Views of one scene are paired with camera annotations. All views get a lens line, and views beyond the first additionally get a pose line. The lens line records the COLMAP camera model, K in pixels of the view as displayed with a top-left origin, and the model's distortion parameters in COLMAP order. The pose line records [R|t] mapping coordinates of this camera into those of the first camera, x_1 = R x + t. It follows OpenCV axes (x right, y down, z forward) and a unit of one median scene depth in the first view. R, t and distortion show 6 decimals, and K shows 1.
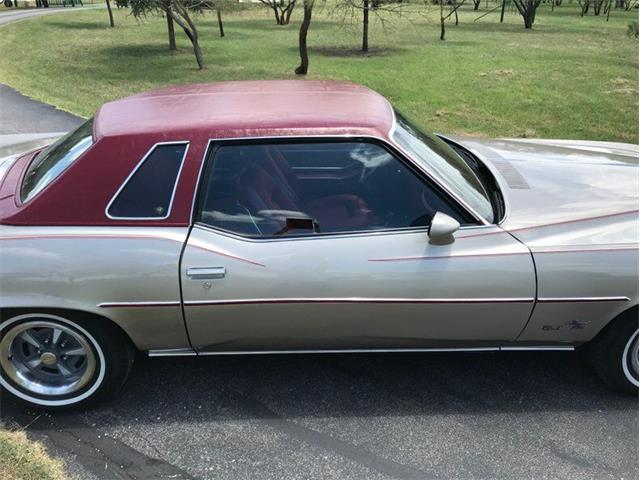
lens RADIAL K [[526.9, 0, 320.9], [0, 526.9, 239.2], [0, 0, 1]] dist [0.014343, -0.007453]
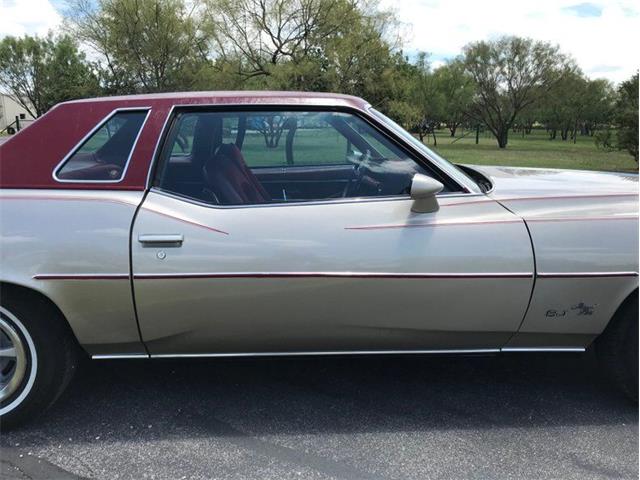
lens RADIAL K [[526.9, 0, 320.9], [0, 526.9, 239.2], [0, 0, 1]] dist [0.014343, -0.007453]
pose [[0.999759, -0.007905, 0.020473, 0.028768], [0.012366, 0.973594, -0.227949, 0.245265], [-0.018130, 0.228148, 0.973458, 0.126348]]
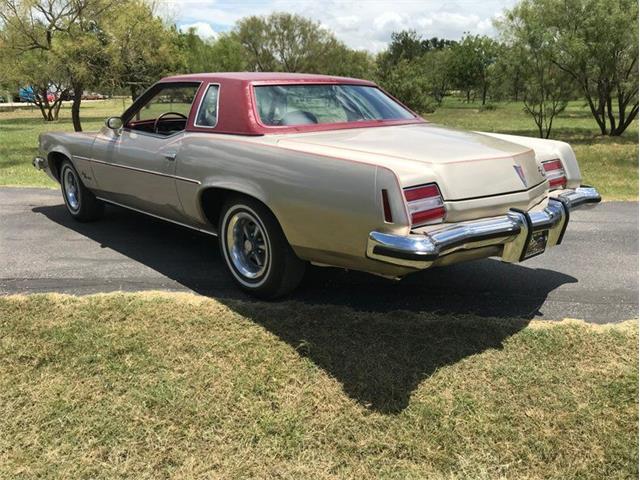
lens RADIAL K [[526.9, 0, 320.9], [0, 526.9, 239.2], [0, 0, 1]] dist [0.014343, -0.007453]
pose [[0.920363, -0.127225, 0.369791, -0.024116], [0.190031, 0.971950, -0.138570, 0.680058], [-0.341789, 0.197807, 0.918724, -0.776091]]
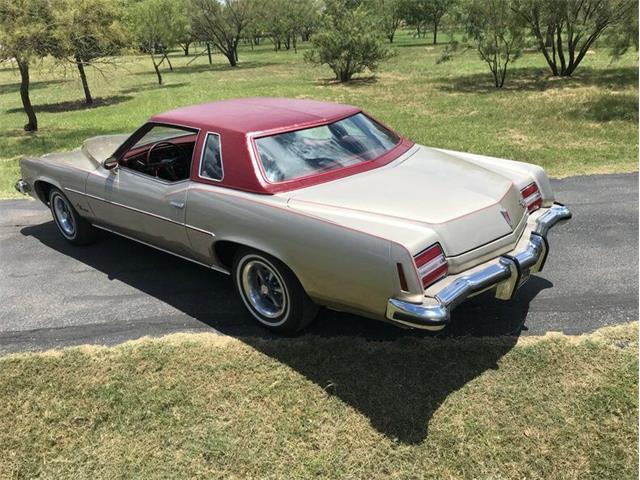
lens RADIAL K [[526.9, 0, 320.9], [0, 526.9, 239.2], [0, 0, 1]] dist [0.014343, -0.007453]
pose [[0.875858, -0.245692, 0.415342, -0.143852], [0.276104, 0.961029, -0.013750, 0.394763], [-0.395778, 0.126720, 0.909561, -0.899738]]
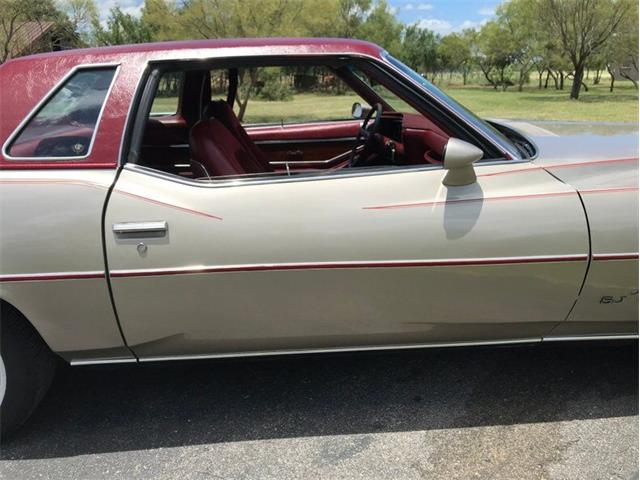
lens RADIAL K [[526.9, 0, 320.9], [0, 526.9, 239.2], [0, 0, 1]] dist [0.014343, -0.007453]
pose [[0.999072, -0.036095, 0.023507, 0.011173], [0.038913, 0.990330, -0.133166, 0.168825], [-0.018473, 0.133957, 0.990815, 0.257188]]
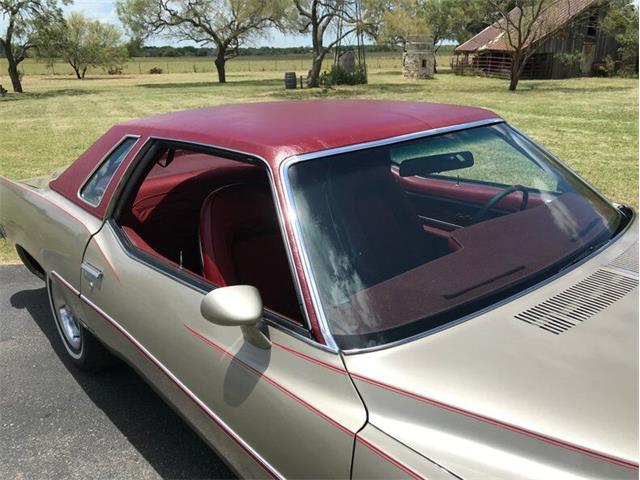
lens RADIAL K [[526.9, 0, 320.9], [0, 526.9, 239.2], [0, 0, 1]] dist [0.014343, -0.007453]
pose [[0.621122, 0.241846, -0.745465, 0.648990], [-0.314864, 0.948059, 0.045227, -0.145199], [0.717683, 0.206628, 0.665009, 0.605324]]
